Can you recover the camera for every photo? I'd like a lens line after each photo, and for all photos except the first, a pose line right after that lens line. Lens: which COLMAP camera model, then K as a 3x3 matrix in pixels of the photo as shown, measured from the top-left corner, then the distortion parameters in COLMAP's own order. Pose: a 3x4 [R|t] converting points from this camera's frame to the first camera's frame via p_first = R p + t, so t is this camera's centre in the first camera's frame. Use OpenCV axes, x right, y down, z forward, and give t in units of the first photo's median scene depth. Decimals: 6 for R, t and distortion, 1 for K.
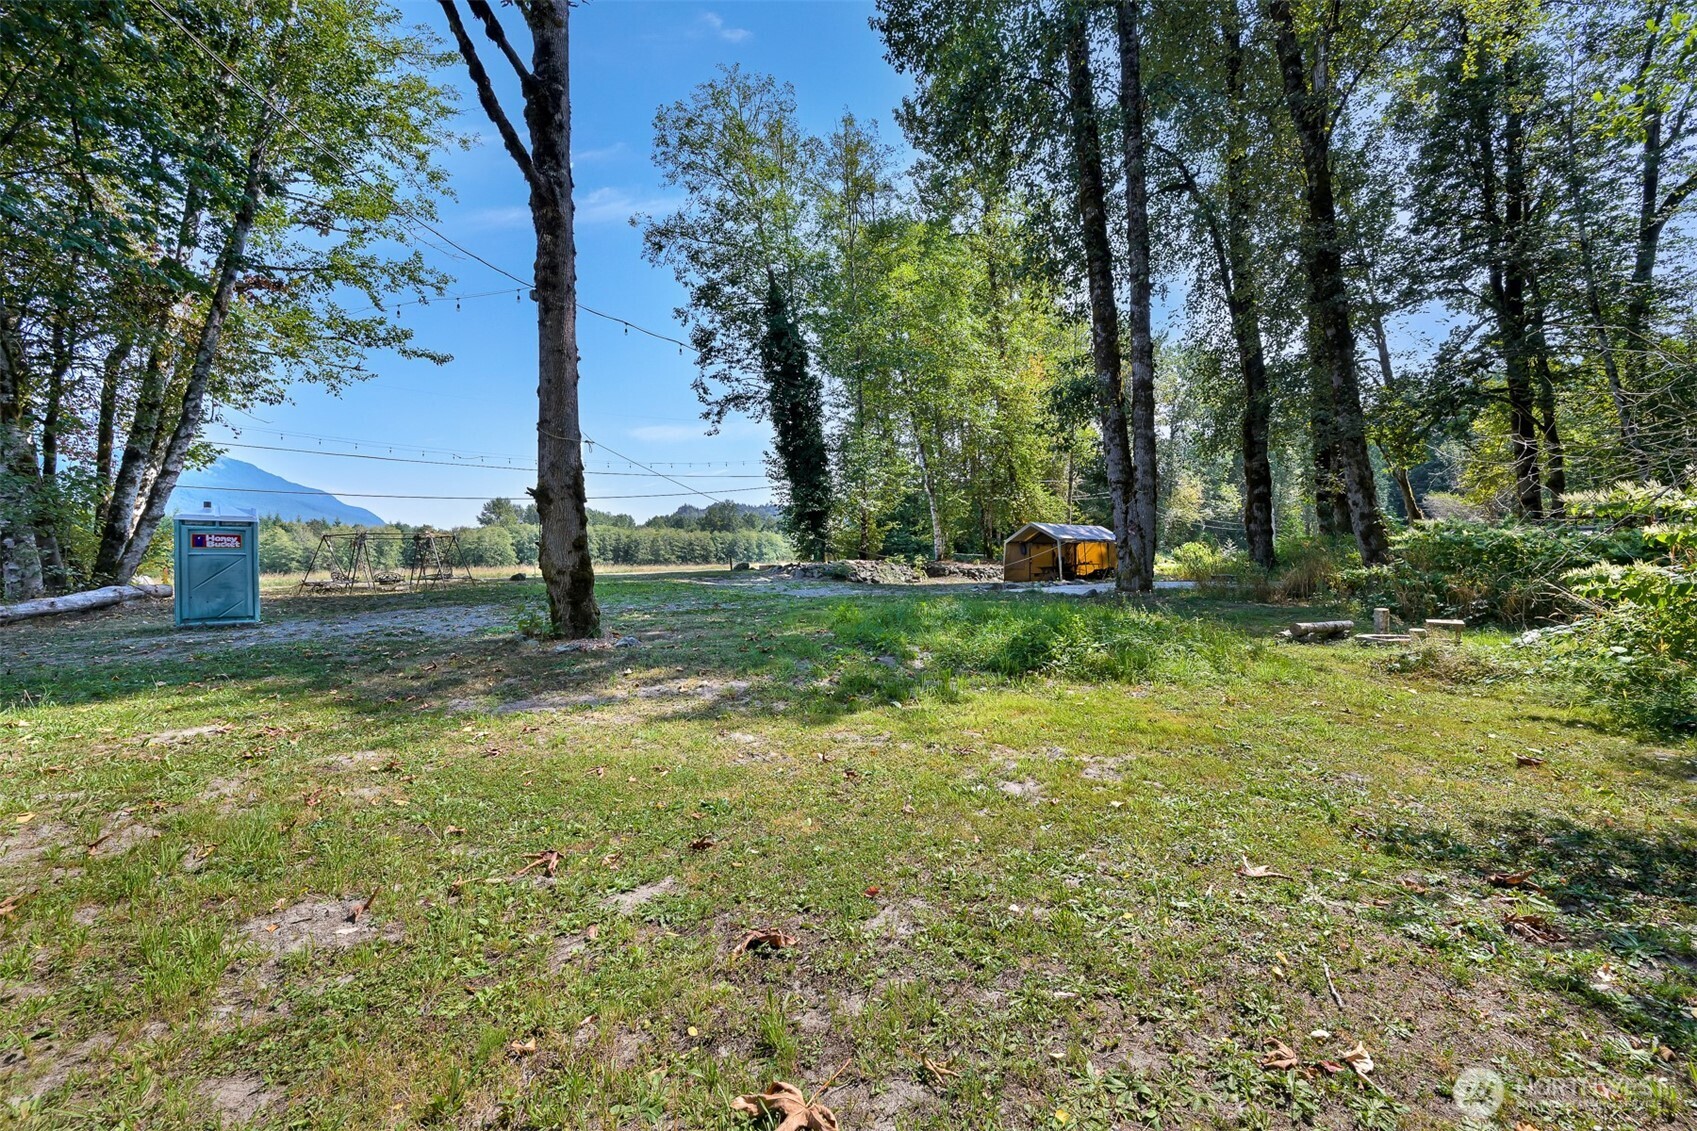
lens RADIAL K [[668.7, 0, 851.0], [0, 668.7, 567.0], [0, 0, 1]] dist [0.001509, 0.000141]
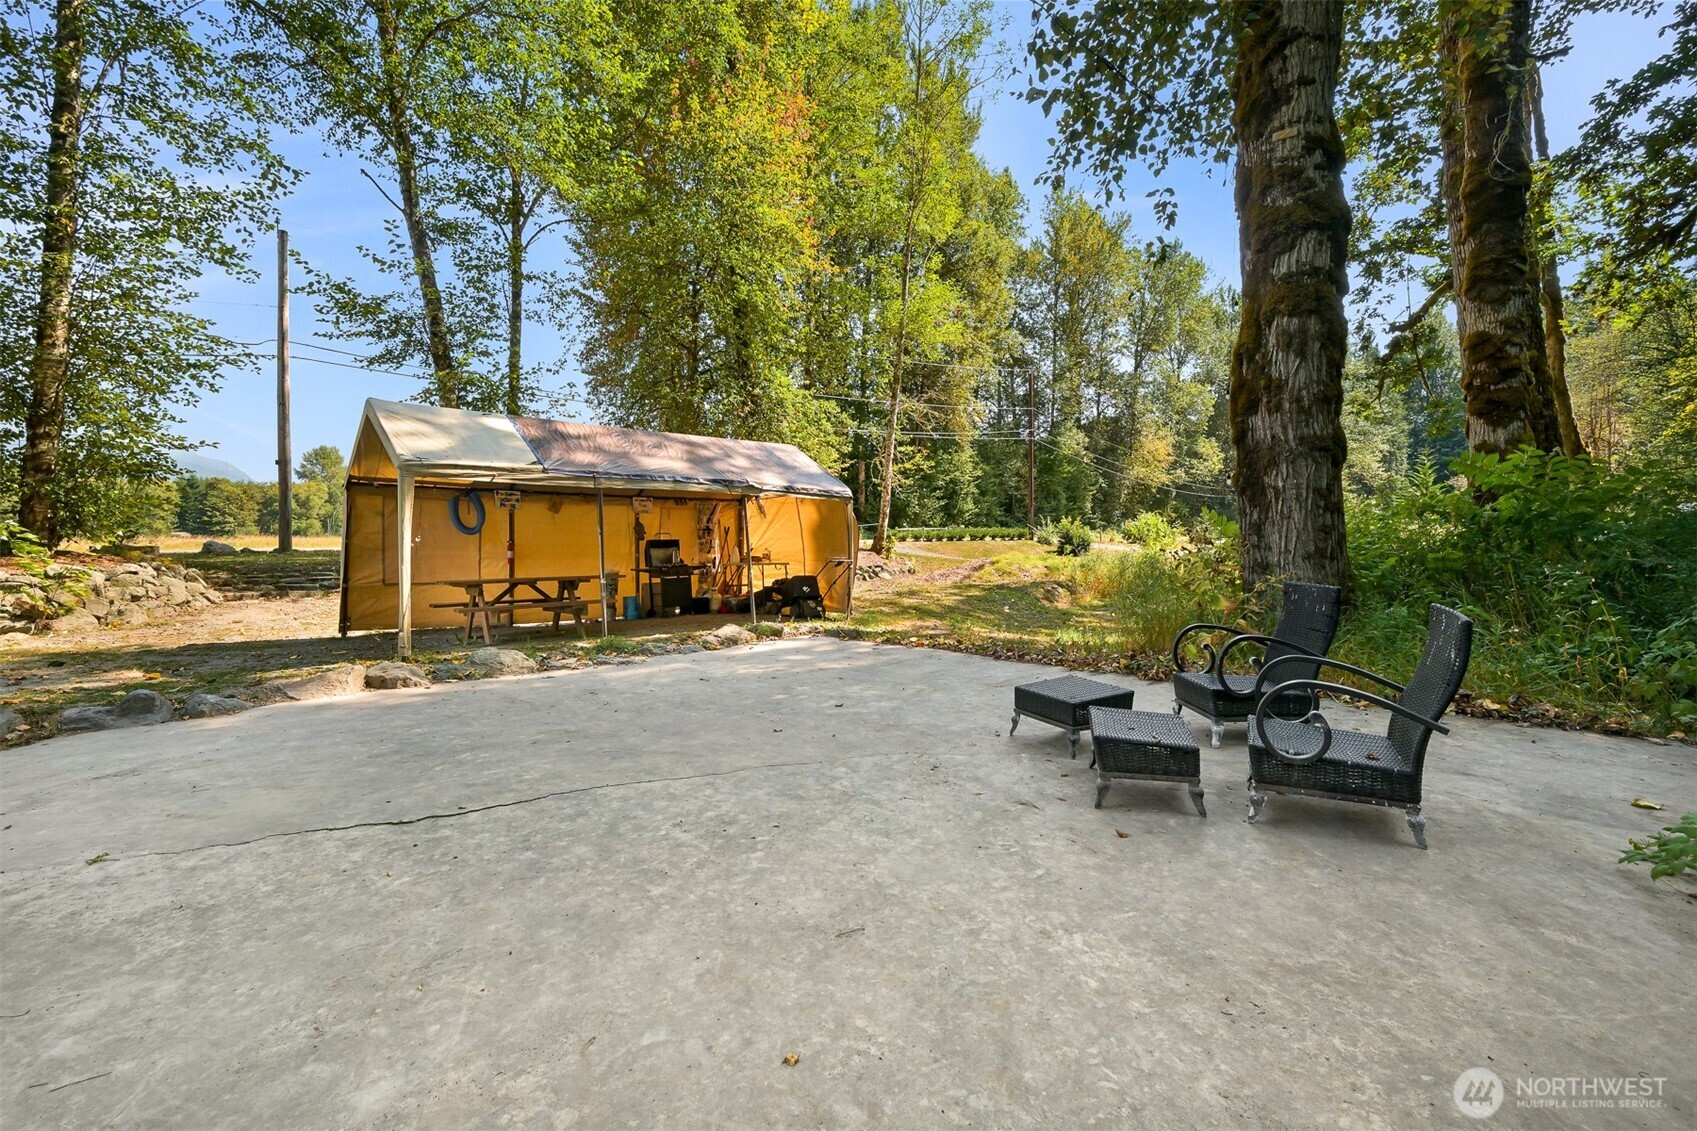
lens RADIAL K [[776.2, 0, 842.9], [0, 776.2, 564.4], [0, 0, 1]] dist [0.000107, 0.000404]
pose [[0.997137, 0.009445, 0.075024, 0.407049], [-0.011921, 0.999396, 0.032633, -0.018363], [-0.074670, -0.033434, 0.996648, 0.692433]]
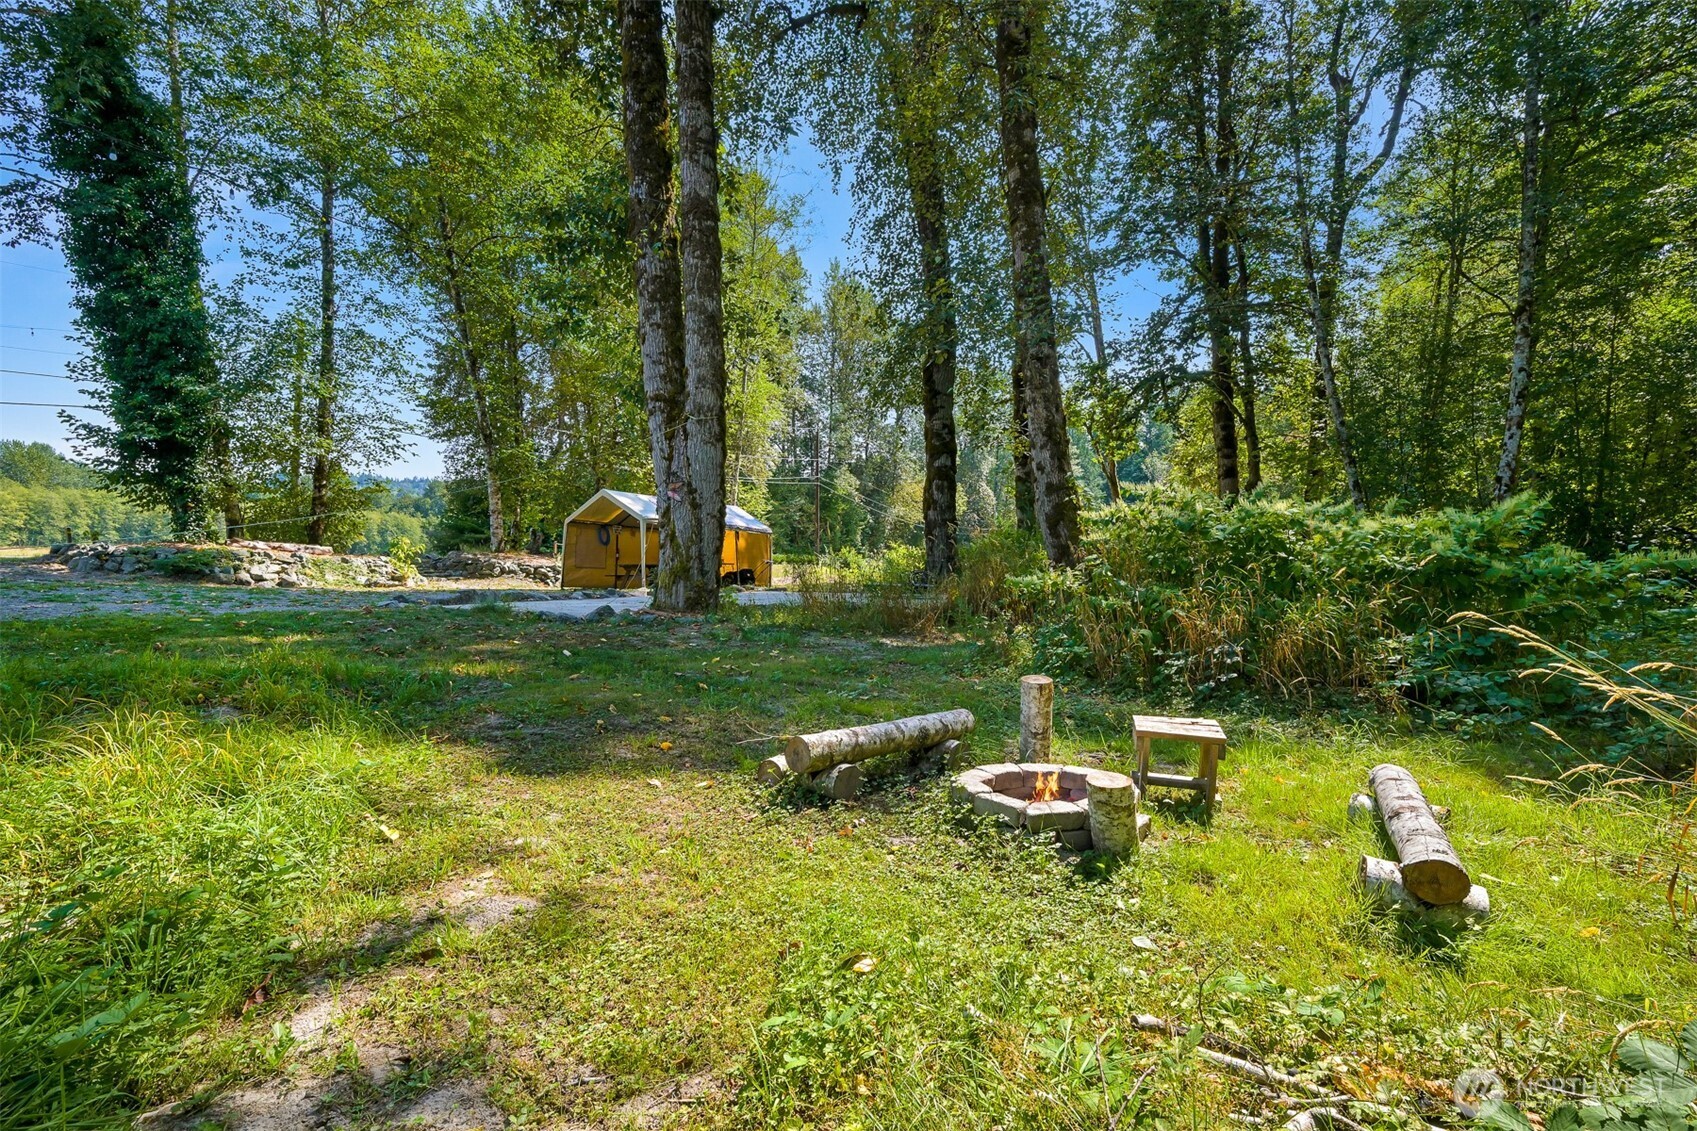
lens RADIAL K [[812.2, 0, 849.8], [0, 812.2, 569.4], [0, 0, 1]] dist [-0.005480, -0.000557]
pose [[0.929846, 0.026146, 0.367019, 0.202823], [-0.025648, 0.999652, -0.006234, 0.003177], [-0.367054, -0.003617, 0.930193, 0.237827]]
